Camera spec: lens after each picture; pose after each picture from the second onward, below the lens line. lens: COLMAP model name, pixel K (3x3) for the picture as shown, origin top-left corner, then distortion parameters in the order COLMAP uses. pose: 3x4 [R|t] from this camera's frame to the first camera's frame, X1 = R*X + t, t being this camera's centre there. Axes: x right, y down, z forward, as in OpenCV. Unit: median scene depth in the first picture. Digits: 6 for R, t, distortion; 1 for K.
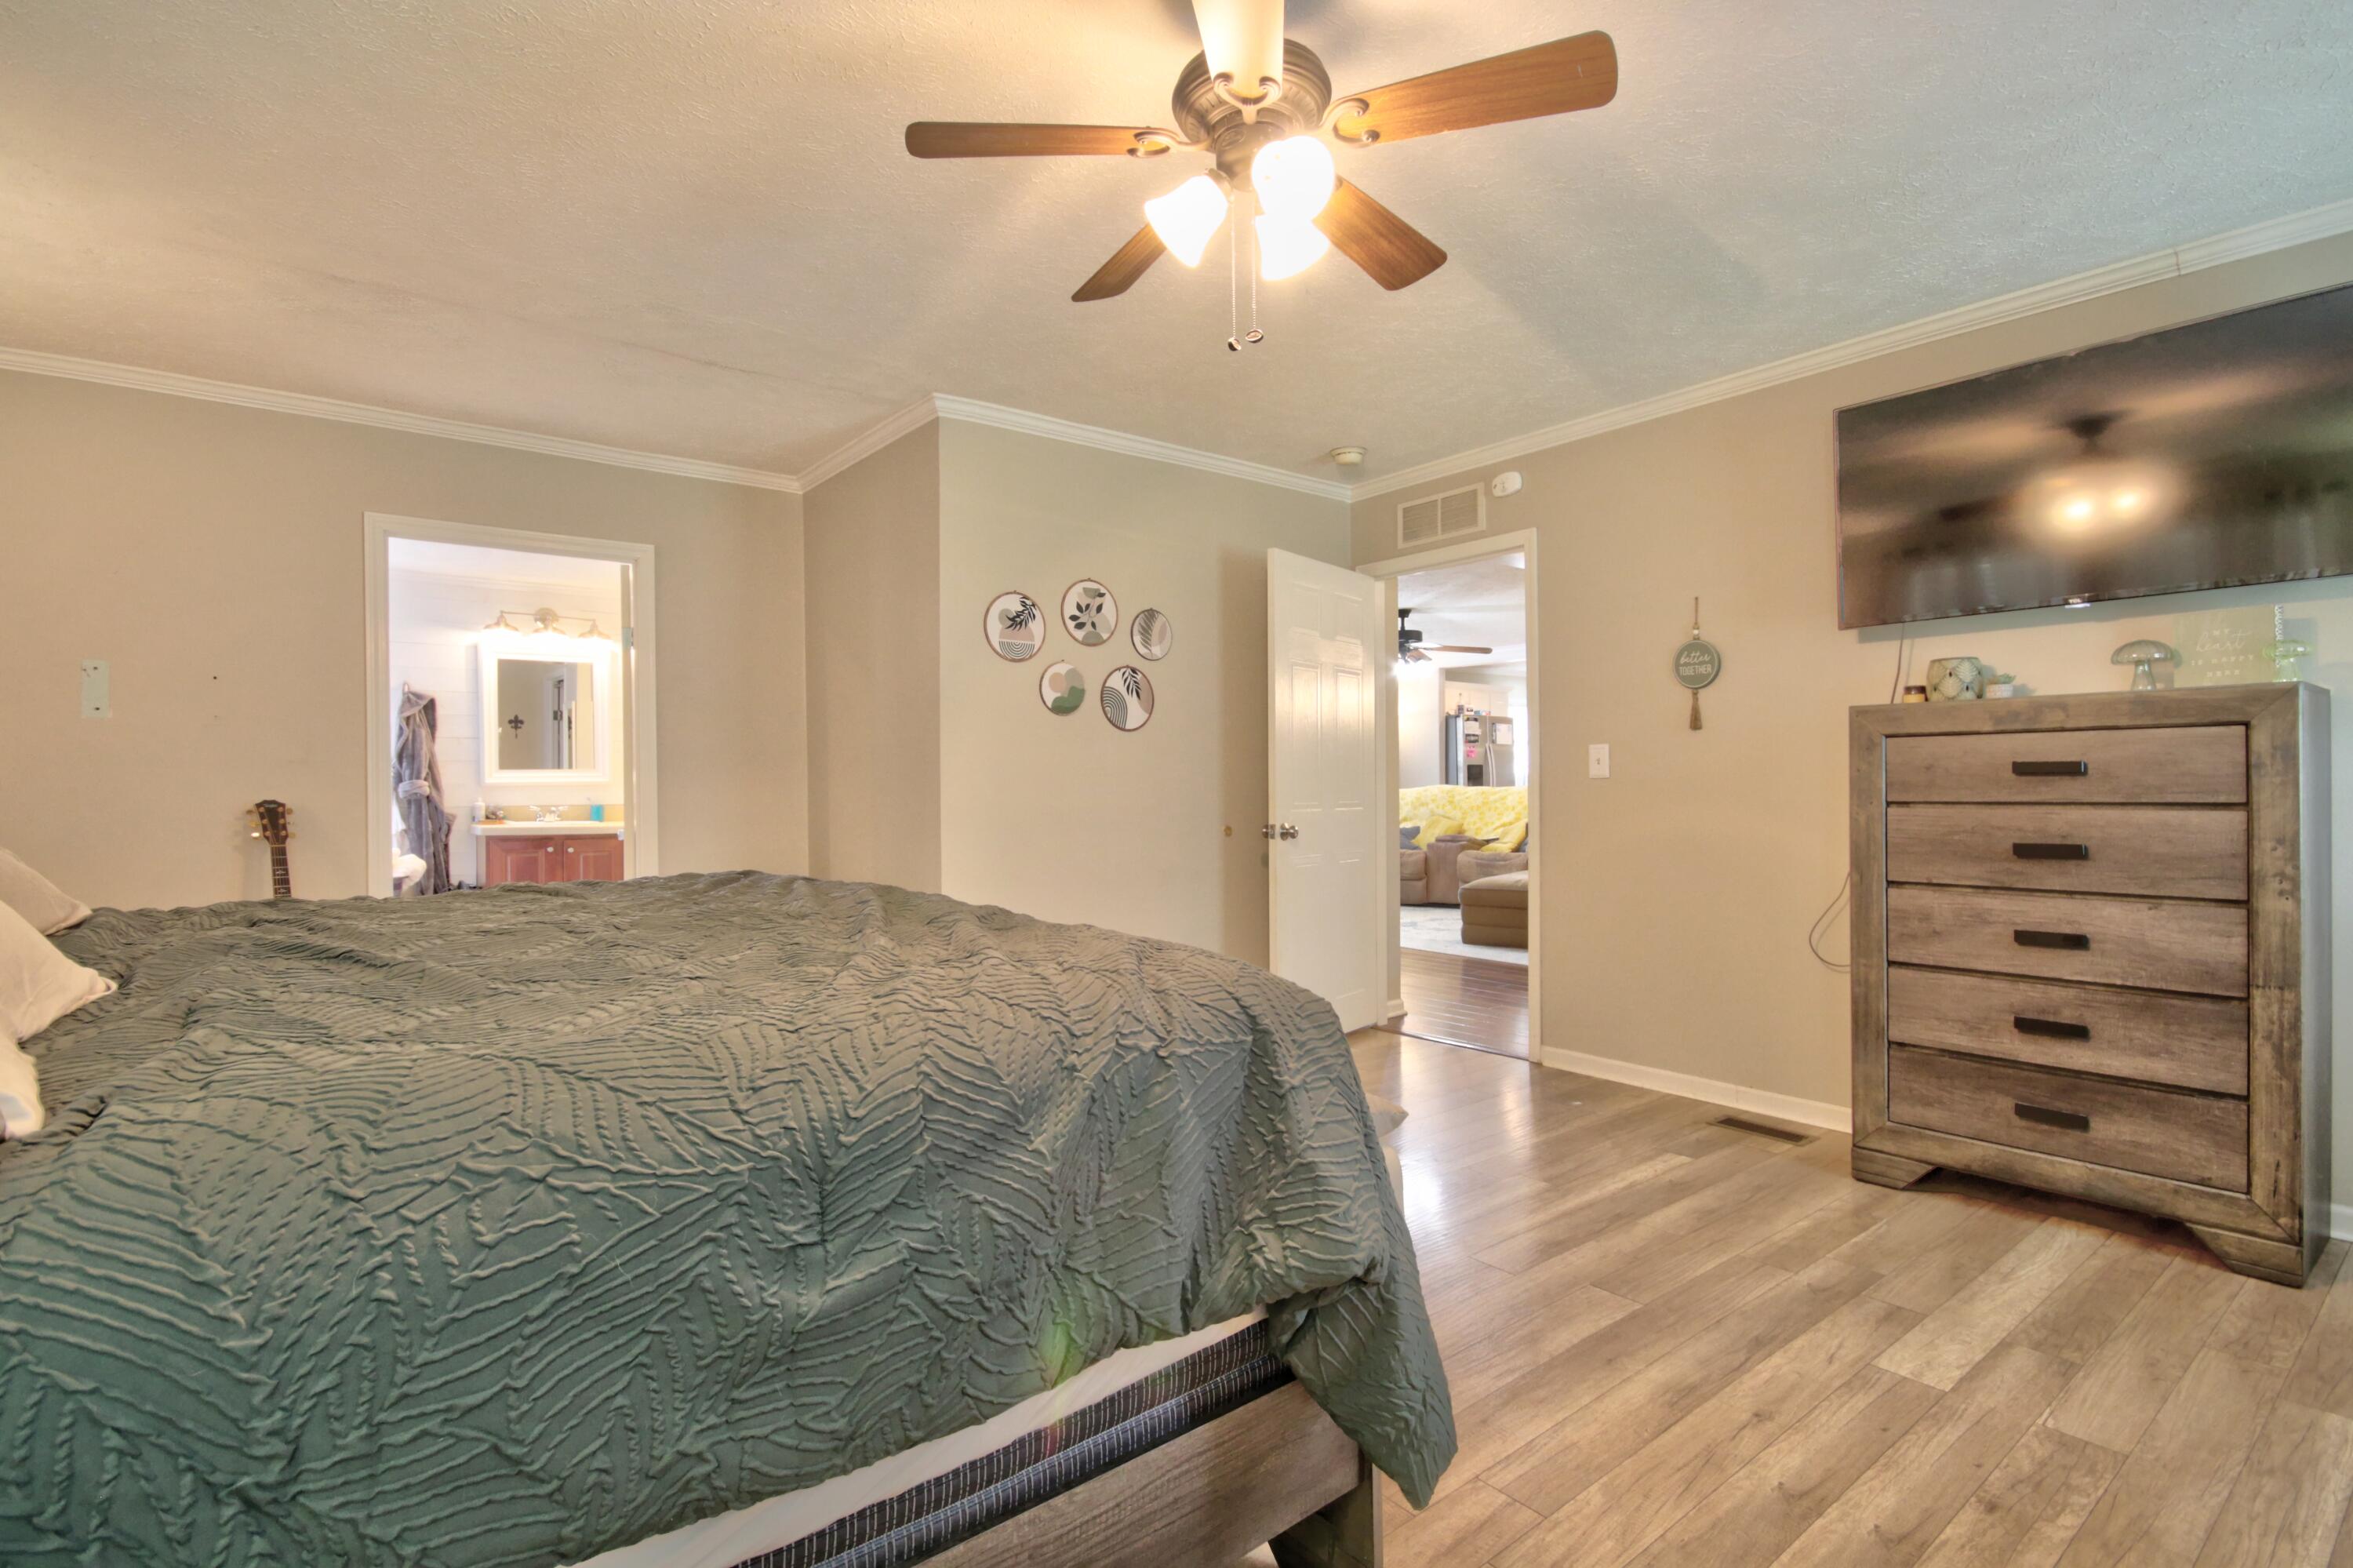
lens RADIAL K [[1090.9, 0, 1165.9], [0, 1090.9, 780.6], [0, 0, 1]] dist [0.011227, -0.012919]
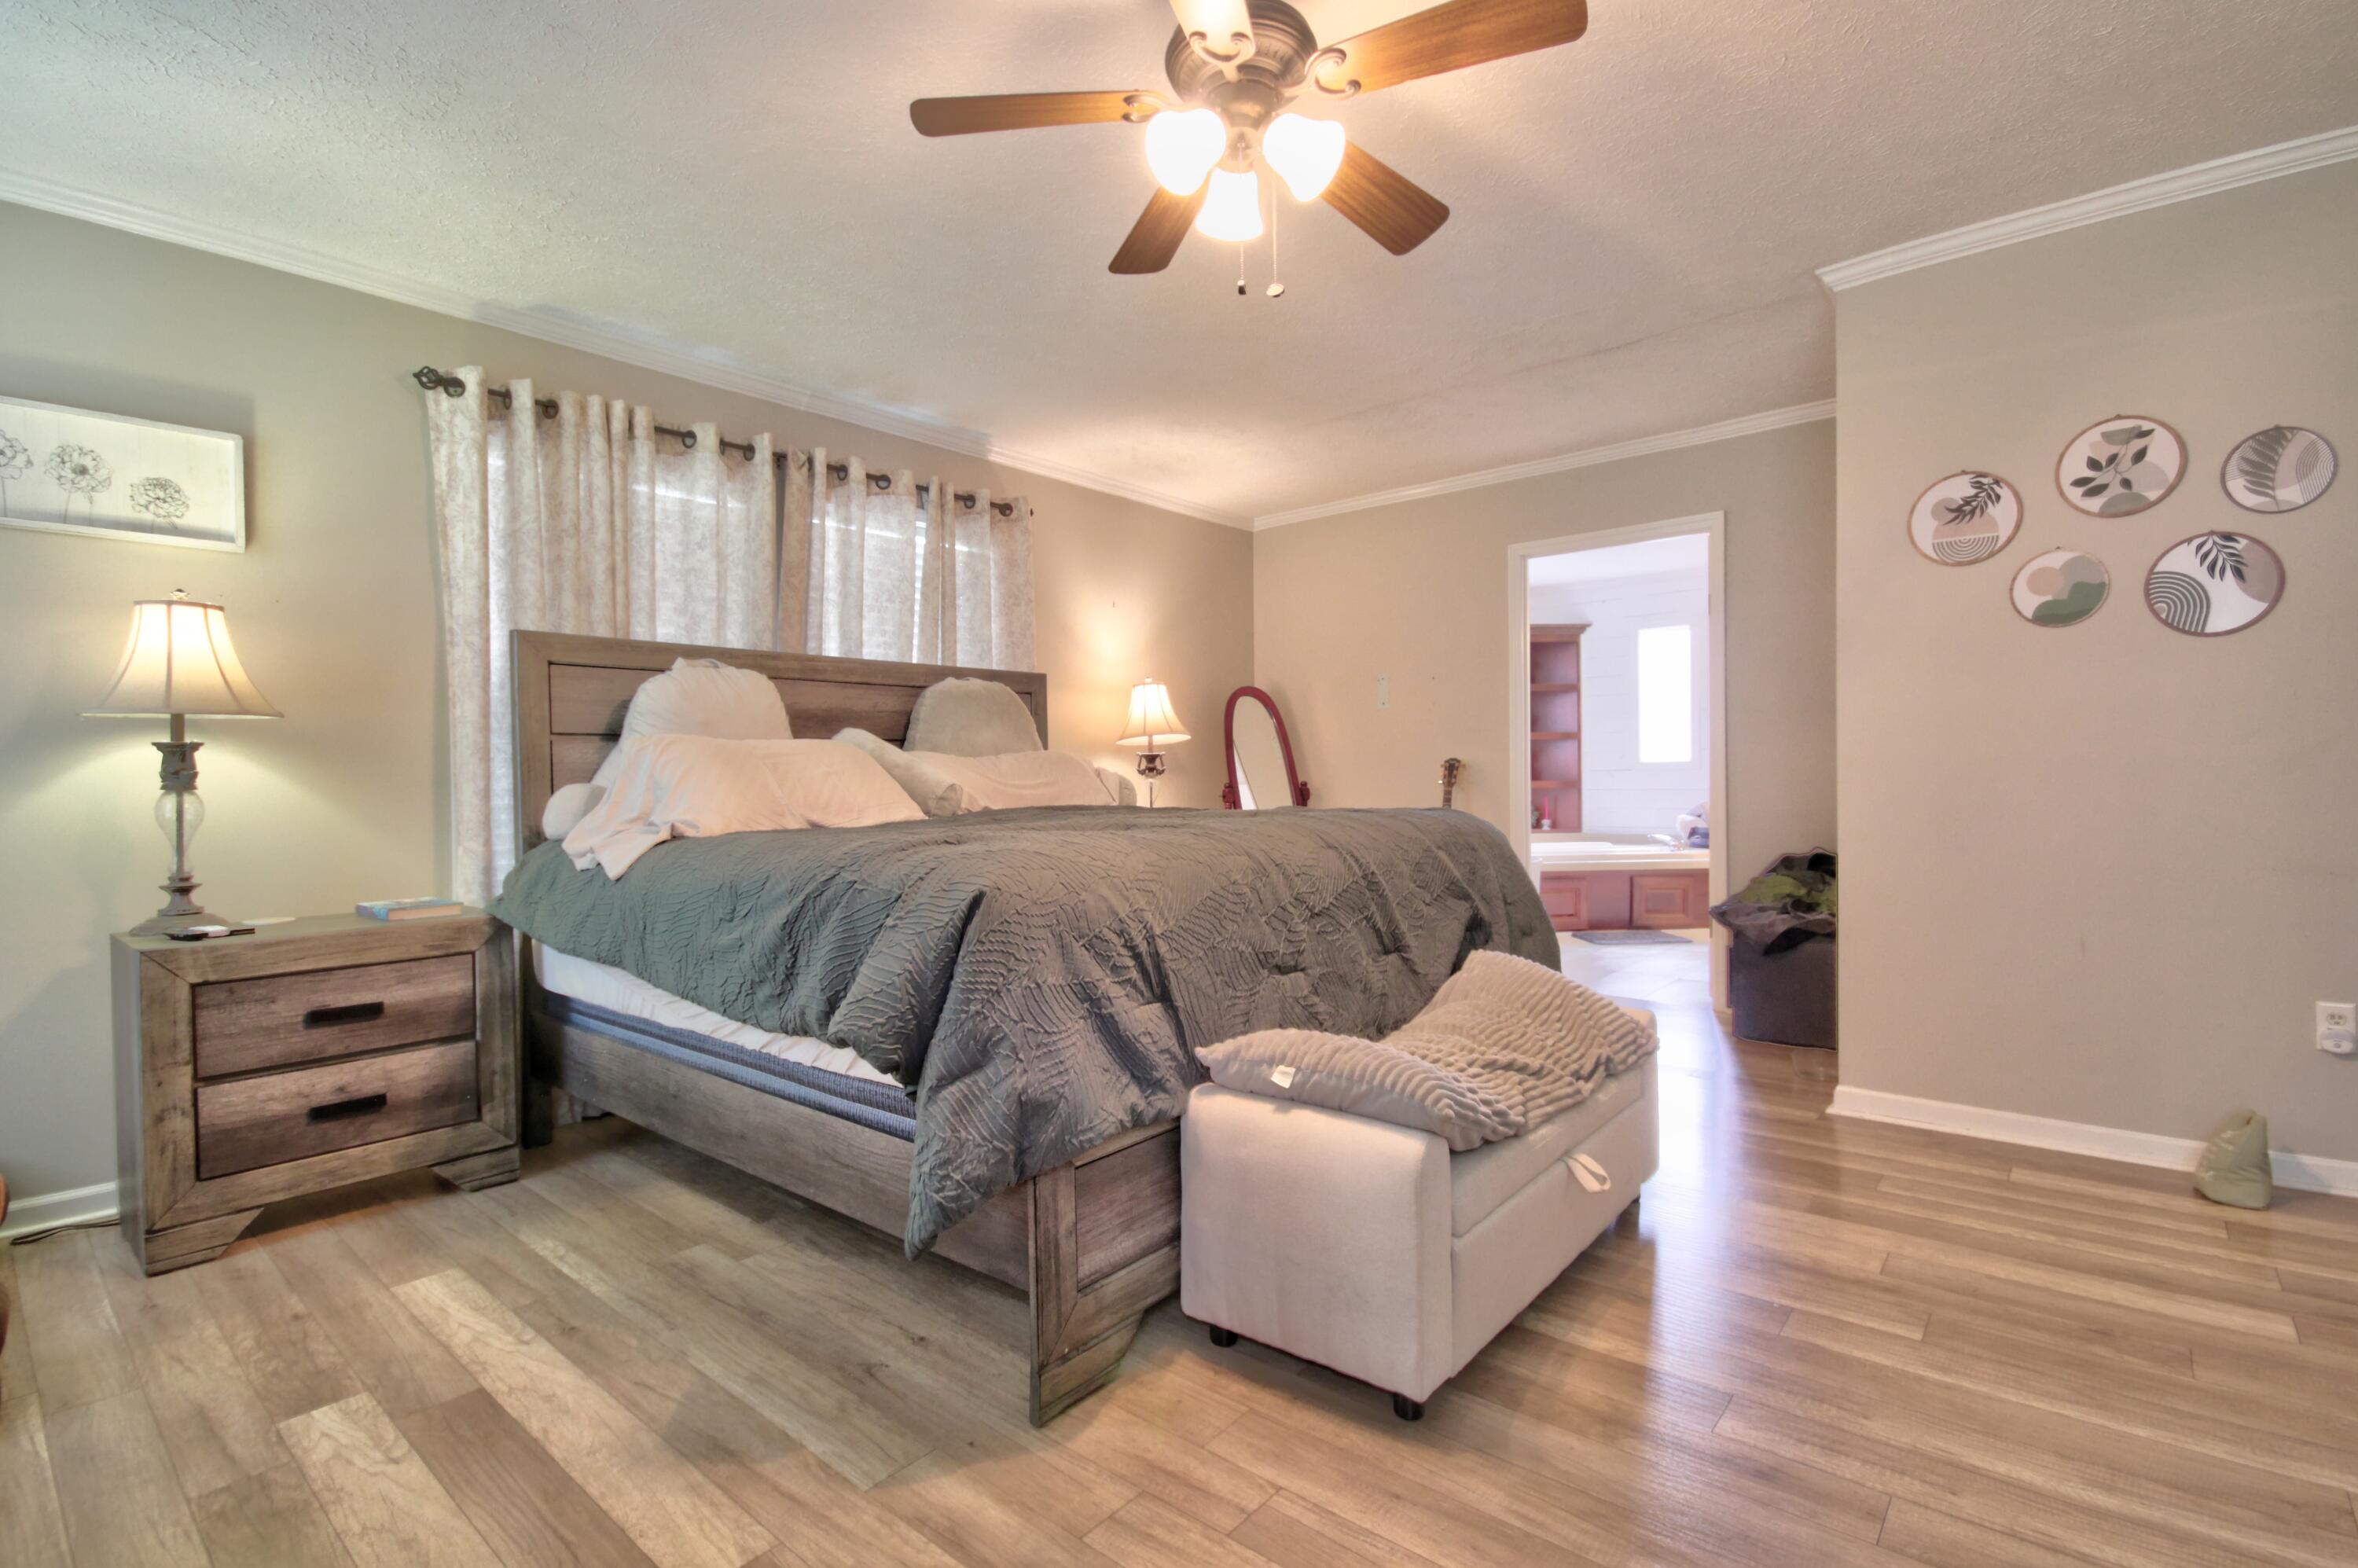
lens RADIAL K [[1093.1, 0, 1182.2], [0, 1093.1, 788.3], [0, 0, 1]] dist [0.011227, -0.012919]
pose [[0.195664, 0.015631, -0.980546, 0.481813], [0.012173, 0.999757, 0.018367, 0.023683], [0.980595, -0.015530, 0.195426, 0.308160]]
